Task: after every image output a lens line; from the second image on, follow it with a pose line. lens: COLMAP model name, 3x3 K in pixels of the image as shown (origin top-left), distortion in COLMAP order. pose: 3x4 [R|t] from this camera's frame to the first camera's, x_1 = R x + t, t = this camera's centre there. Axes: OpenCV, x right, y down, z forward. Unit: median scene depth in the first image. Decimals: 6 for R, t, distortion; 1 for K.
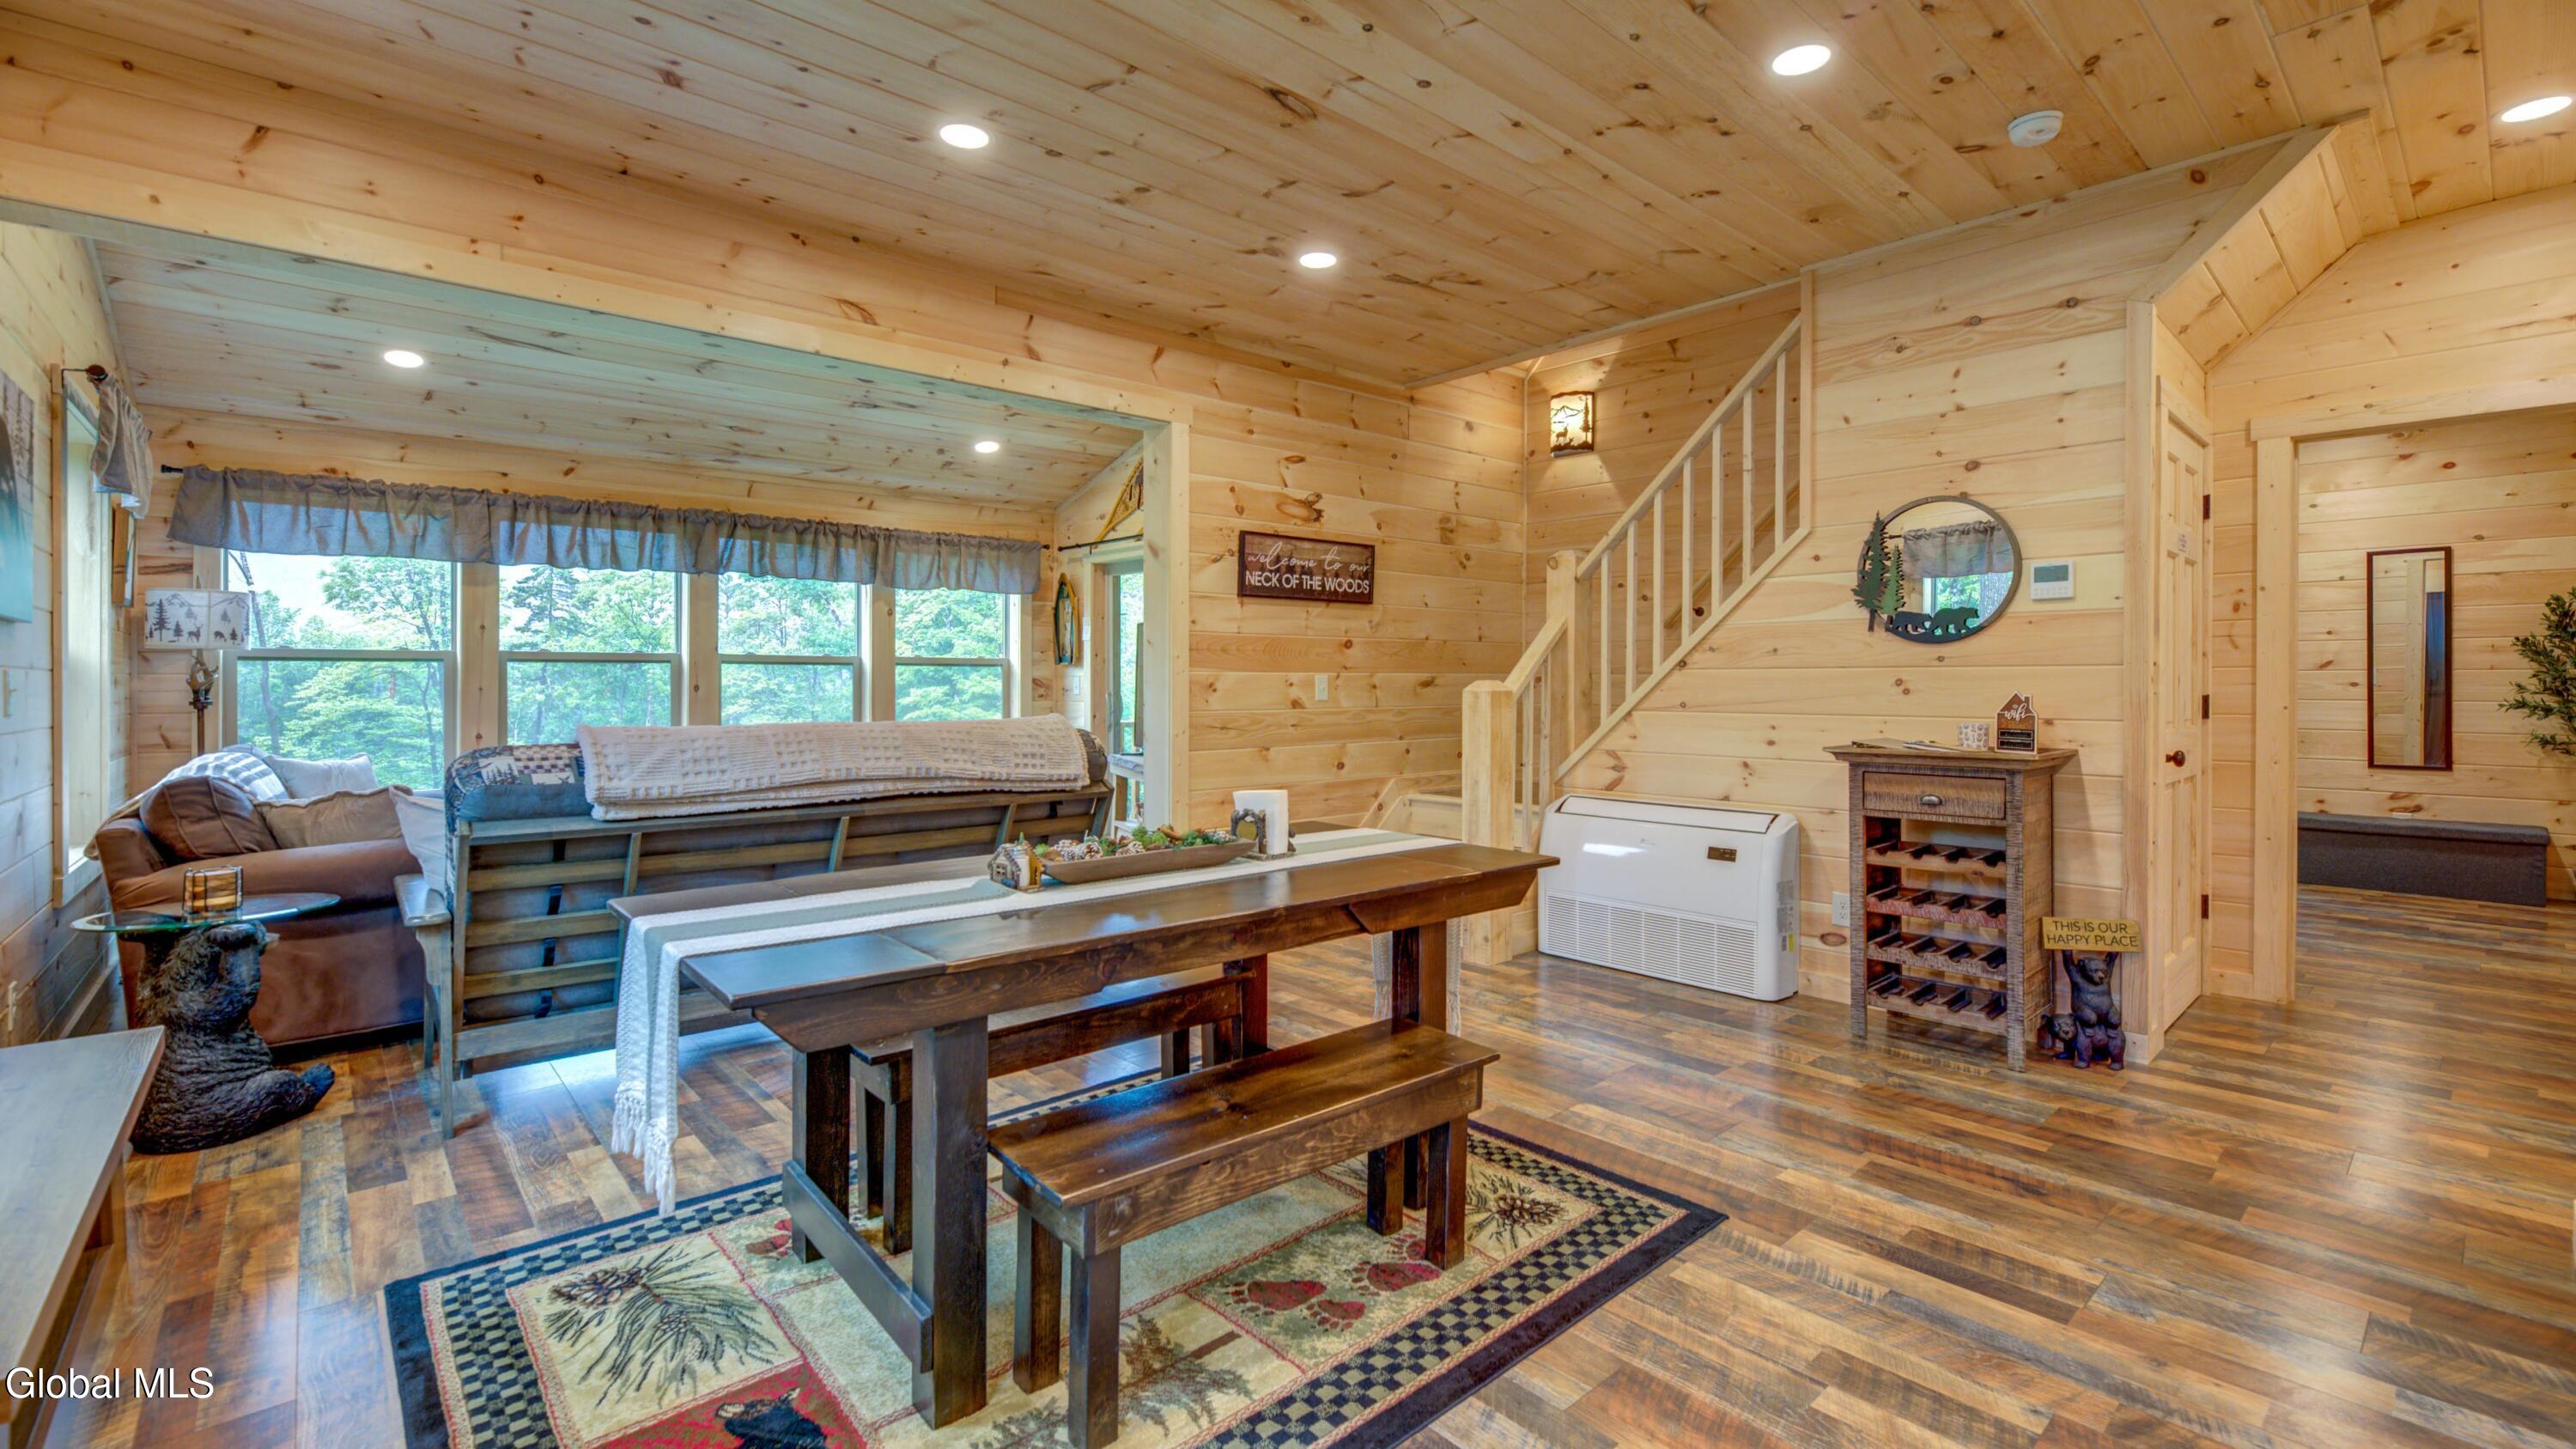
lens RADIAL K [[1125.0, 0, 1288.6], [0, 1125.0, 684.6], [0, 0, 1]] dist [-0.004078, -0.001388]
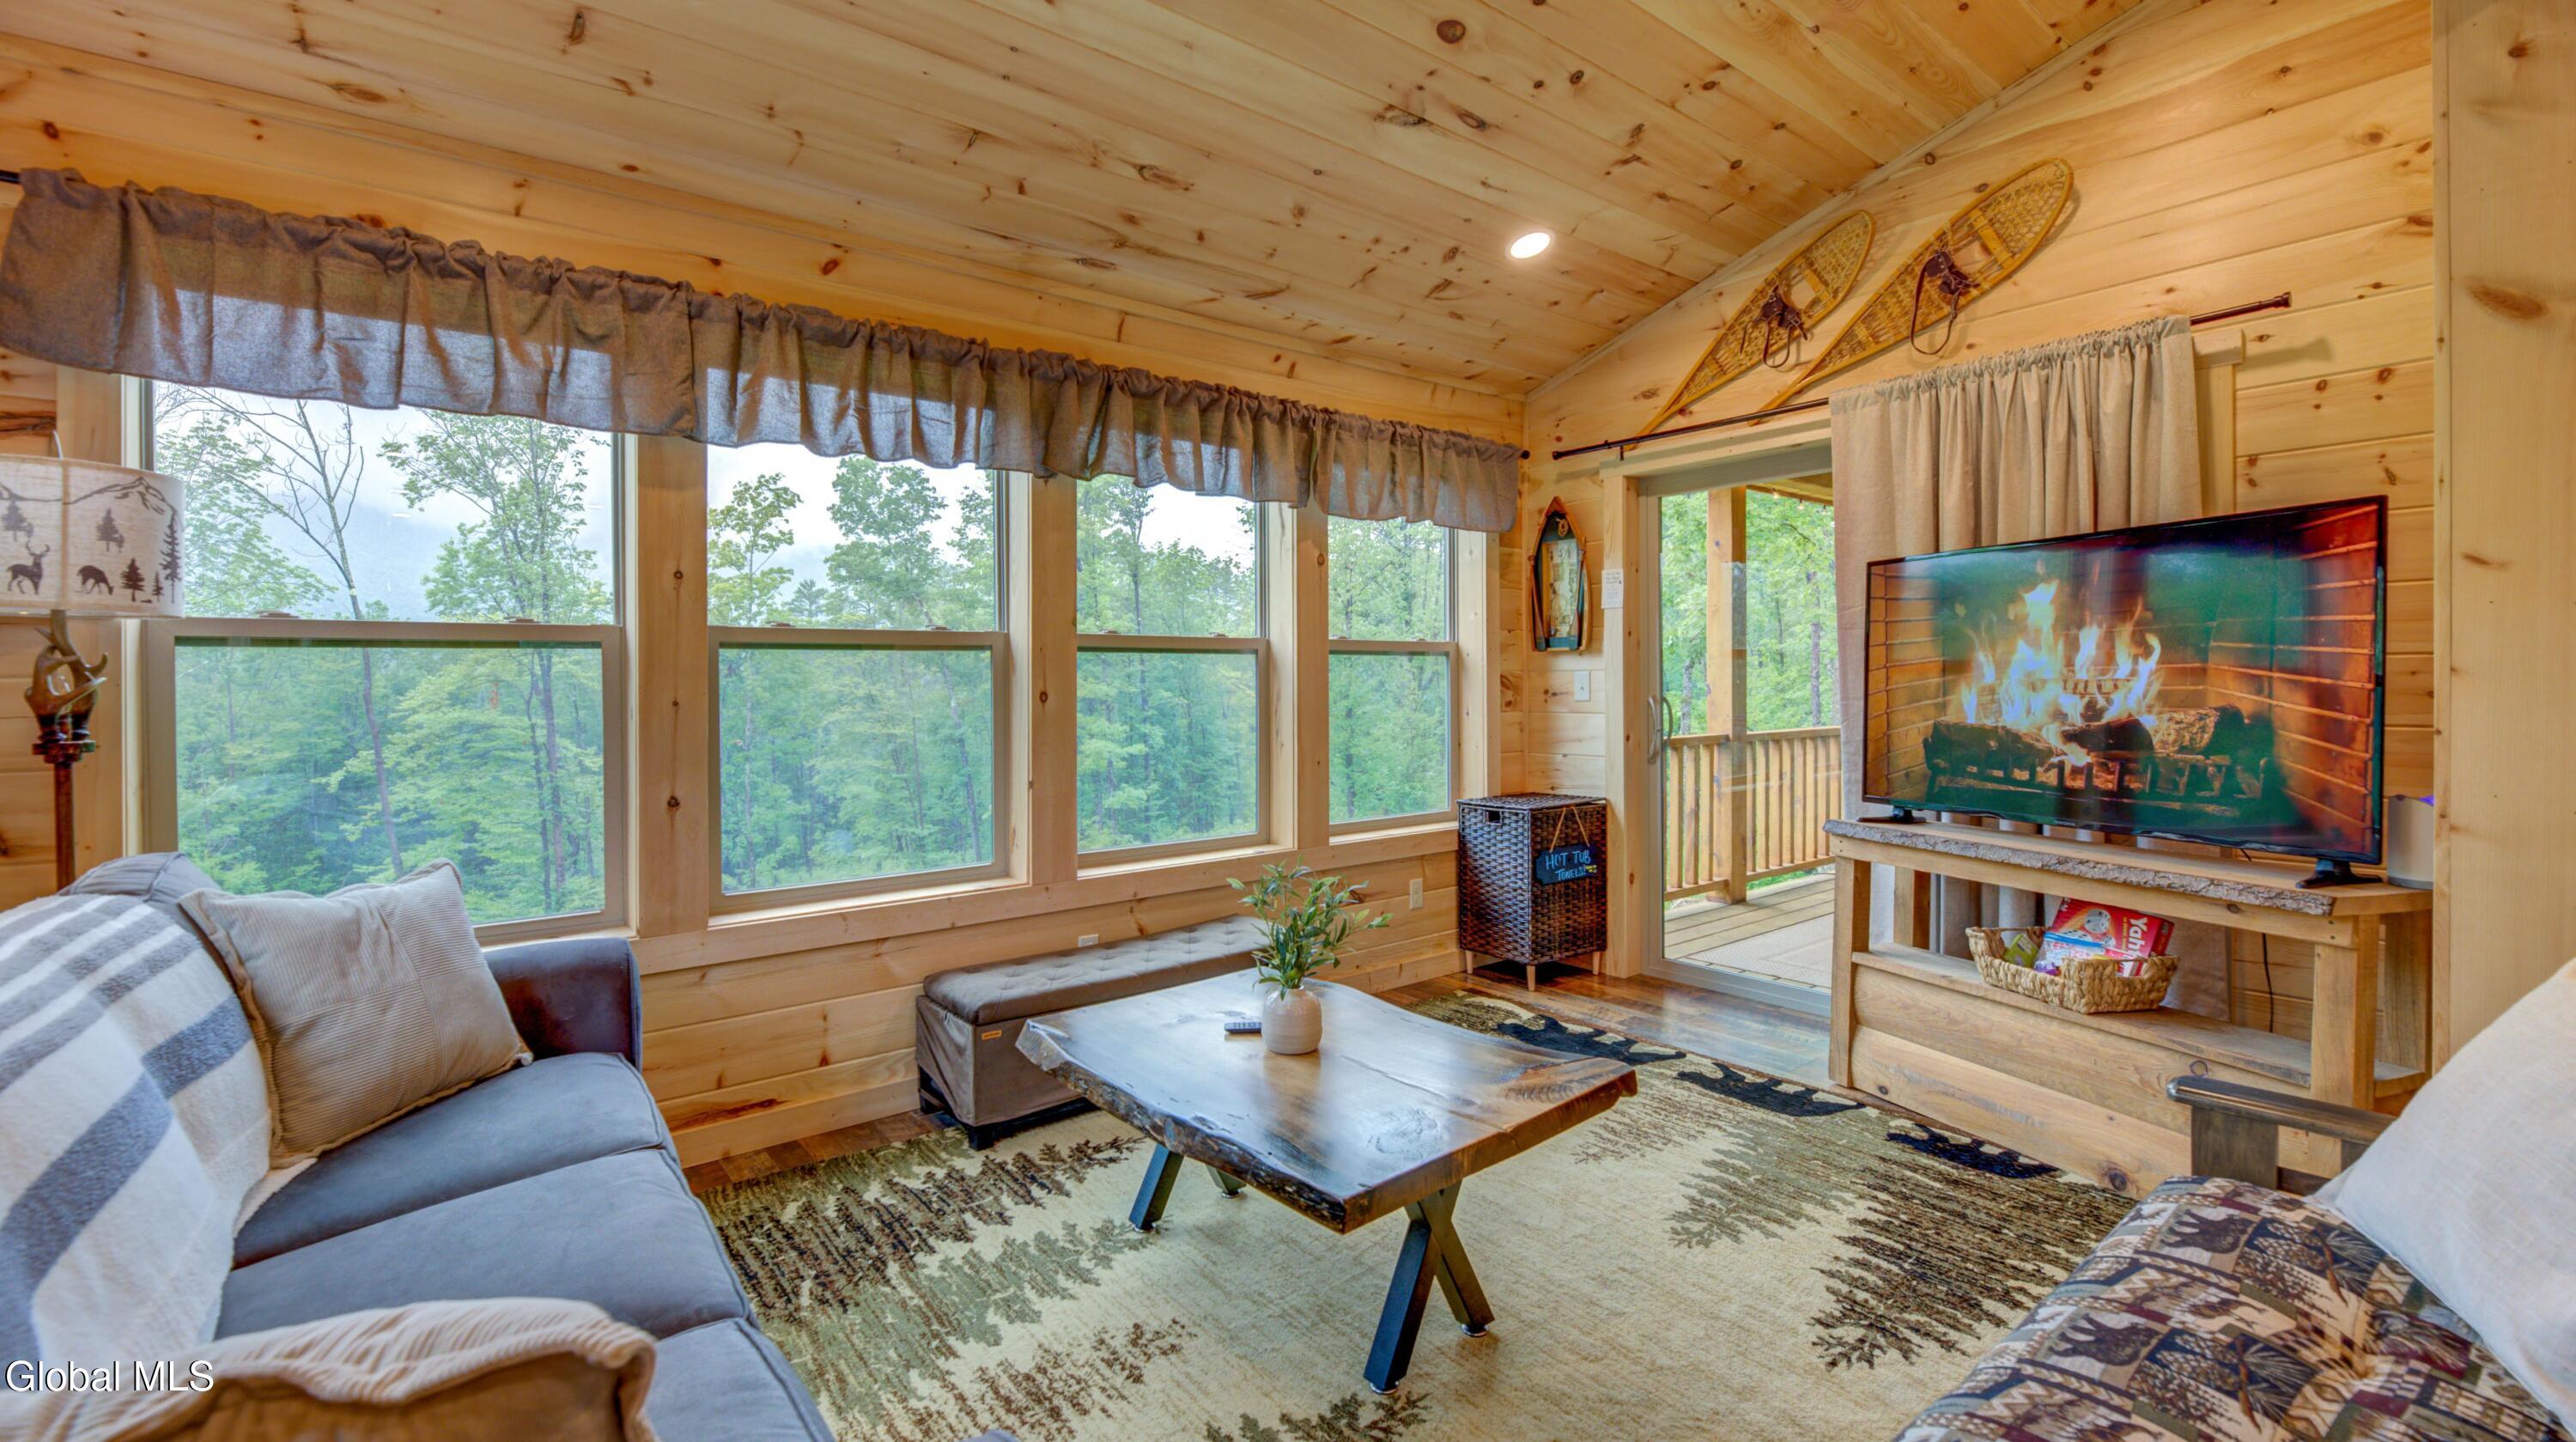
lens RADIAL K [[1137.9, 0, 1251.6], [0, 1137.9, 690.8], [0, 0, 1]] dist [0.001496, -0.006979]
pose [[0.996153, -0.010416, -0.087014, -0.453998], [0.010851, 0.999931, 0.004526, -0.001184], [0.086961, -0.005453, 0.996197, 0.562497]]
